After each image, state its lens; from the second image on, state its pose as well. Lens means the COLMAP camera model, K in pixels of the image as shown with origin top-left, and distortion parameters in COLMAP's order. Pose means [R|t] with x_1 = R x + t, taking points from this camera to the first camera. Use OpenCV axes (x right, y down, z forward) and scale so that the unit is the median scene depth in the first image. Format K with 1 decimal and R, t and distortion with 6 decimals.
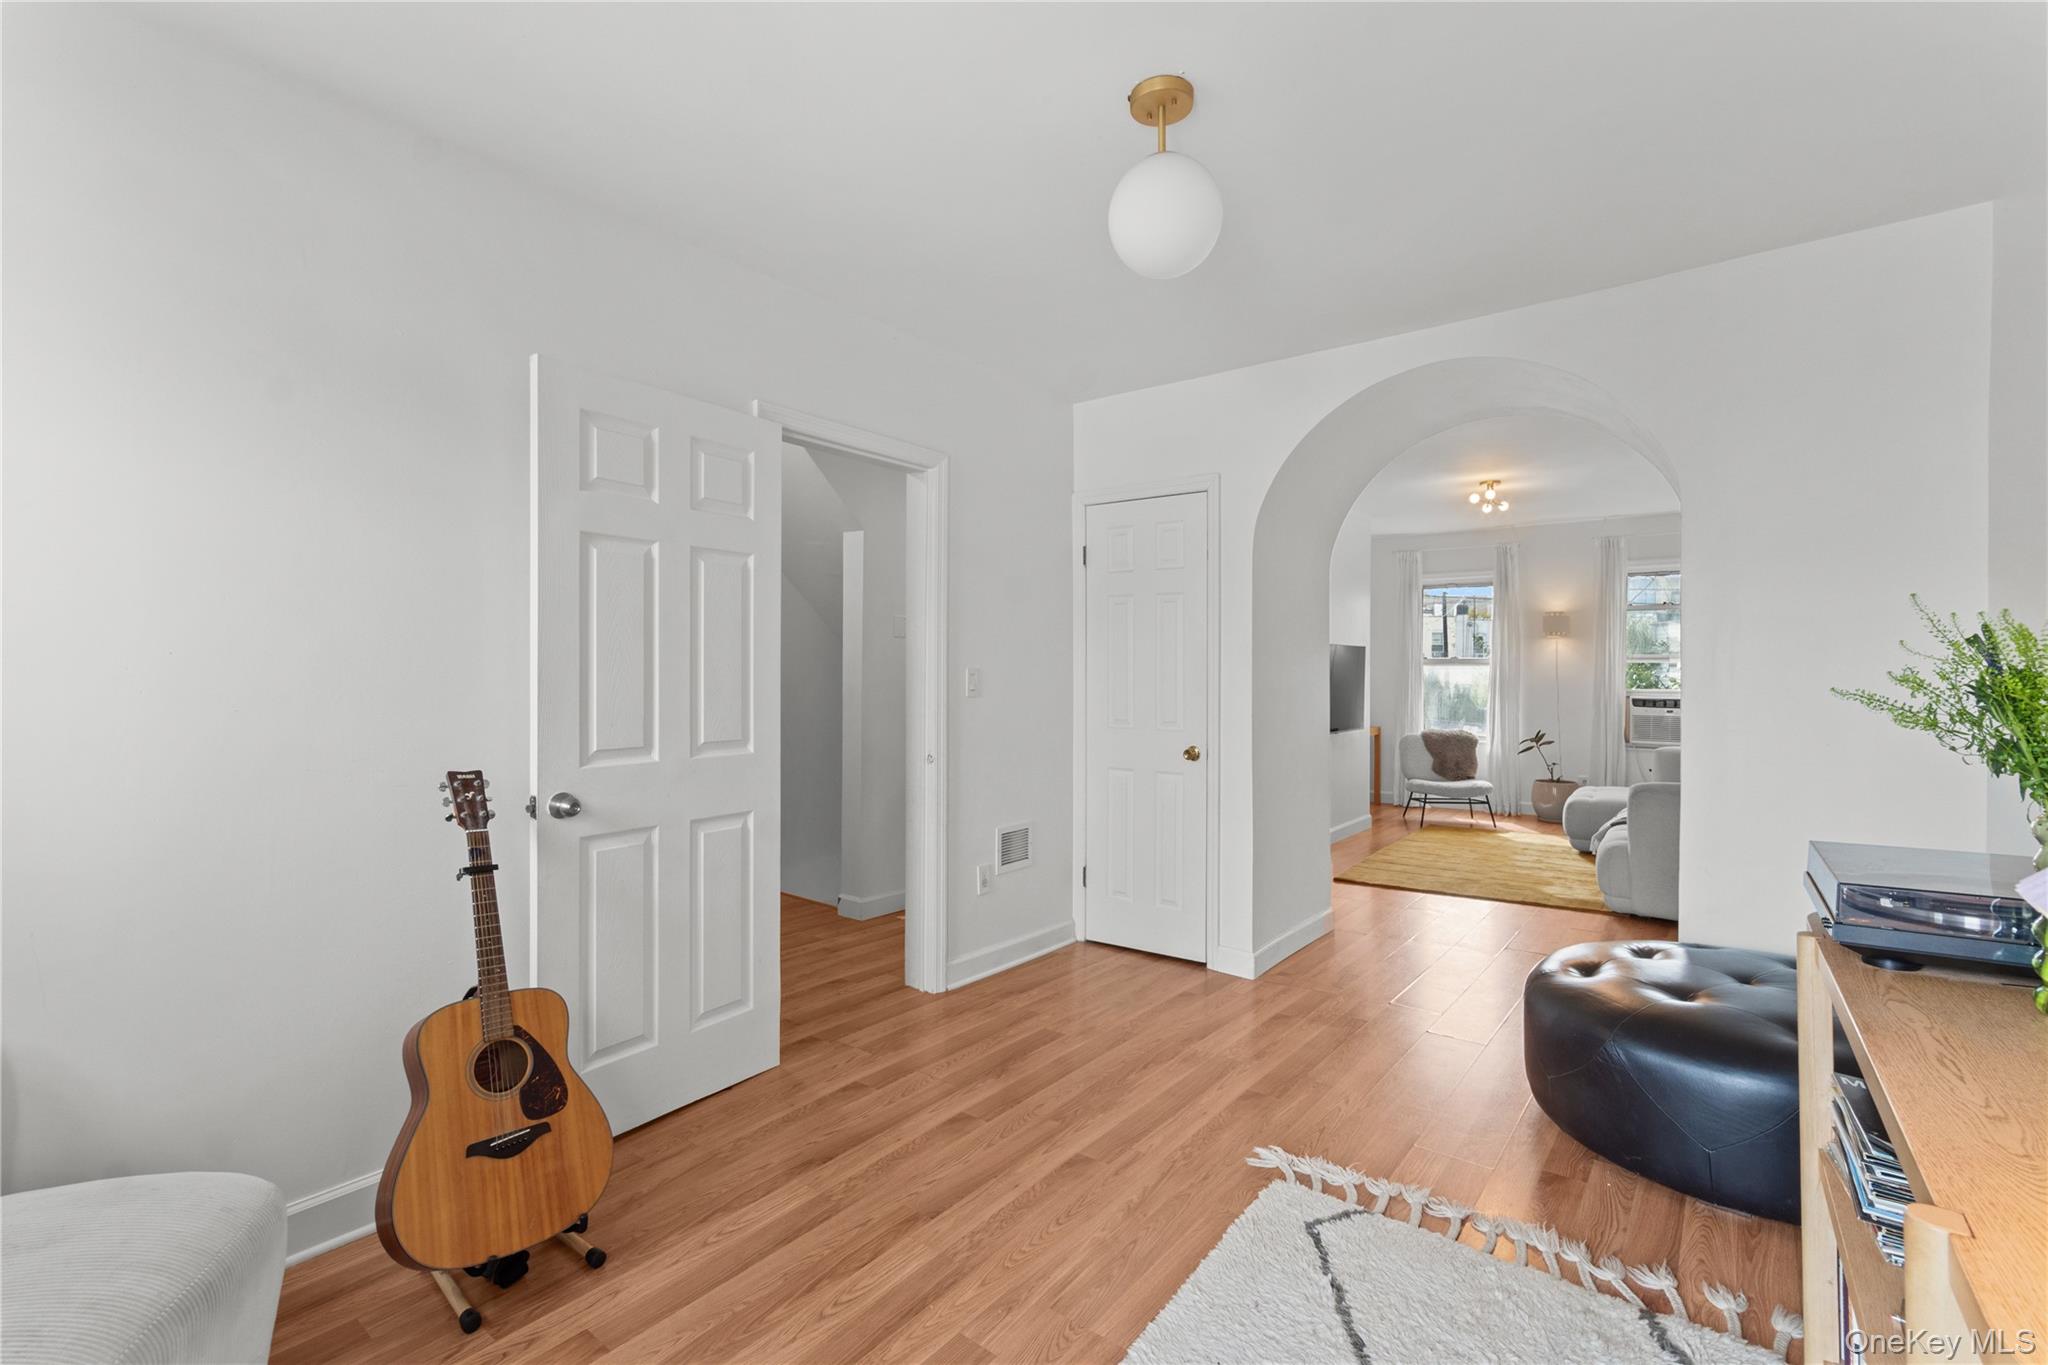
lens RADIAL K [[873.5, 0, 1043.4], [0, 873.5, 683.9], [0, 0, 1]] dist [0.000572, 0.000437]
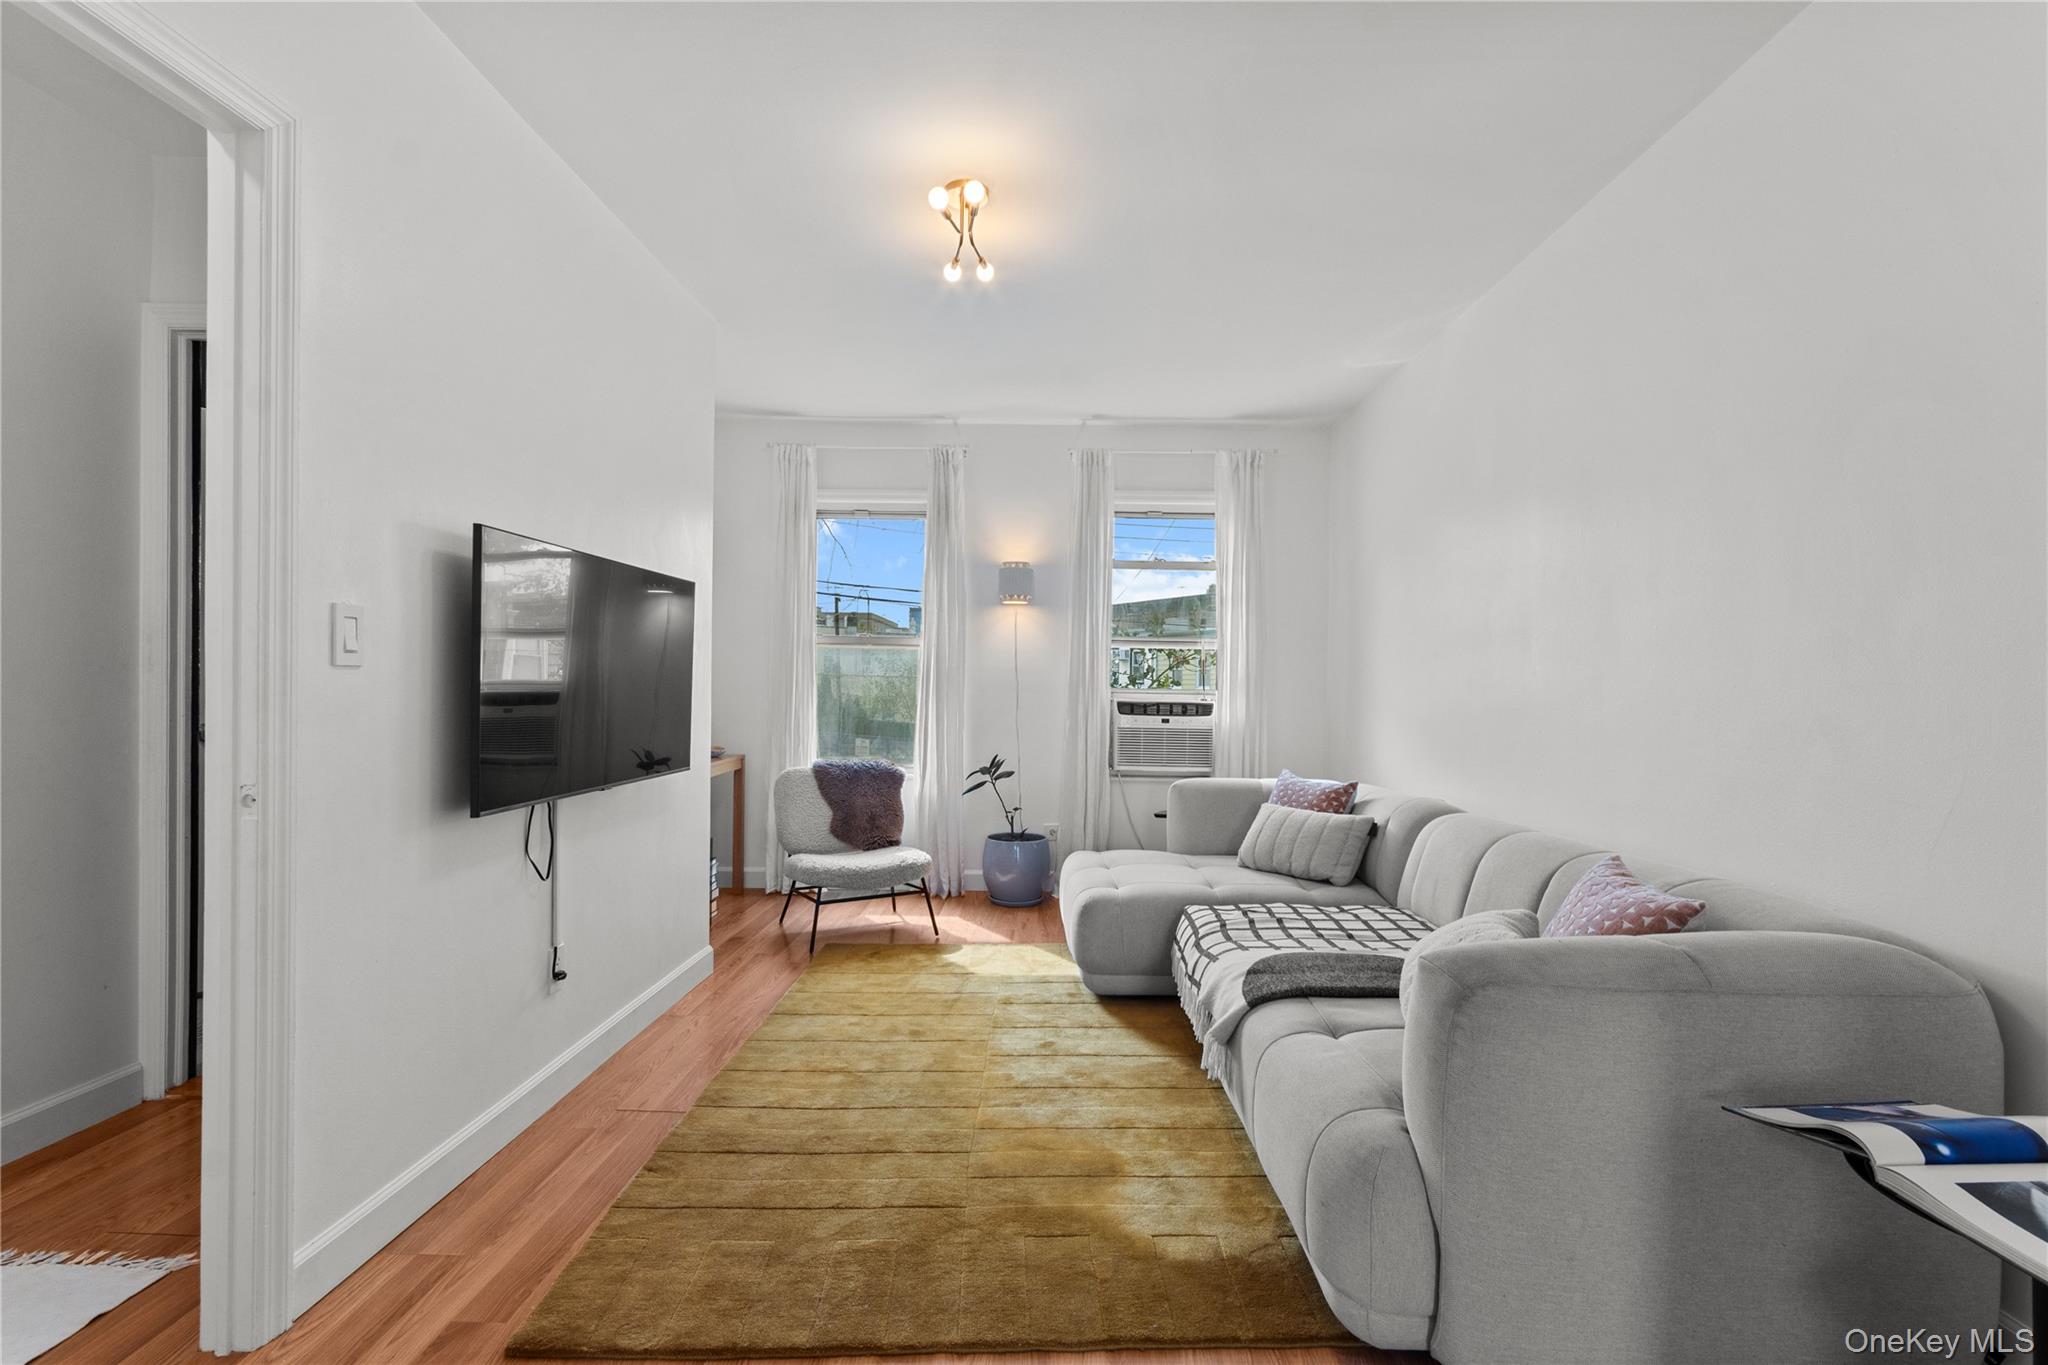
lens RADIAL K [[972.6, 0, 1024.0], [0, 972.6, 682.5], [0, 0, 1]] dist [0.001700, -0.000072]
pose [[0.814381, 0.010065, 0.580243, 0.399817], [-0.004574, 0.999930, -0.010926, 0.021180], [-0.580313, 0.006244, 0.814370, 0.915450]]
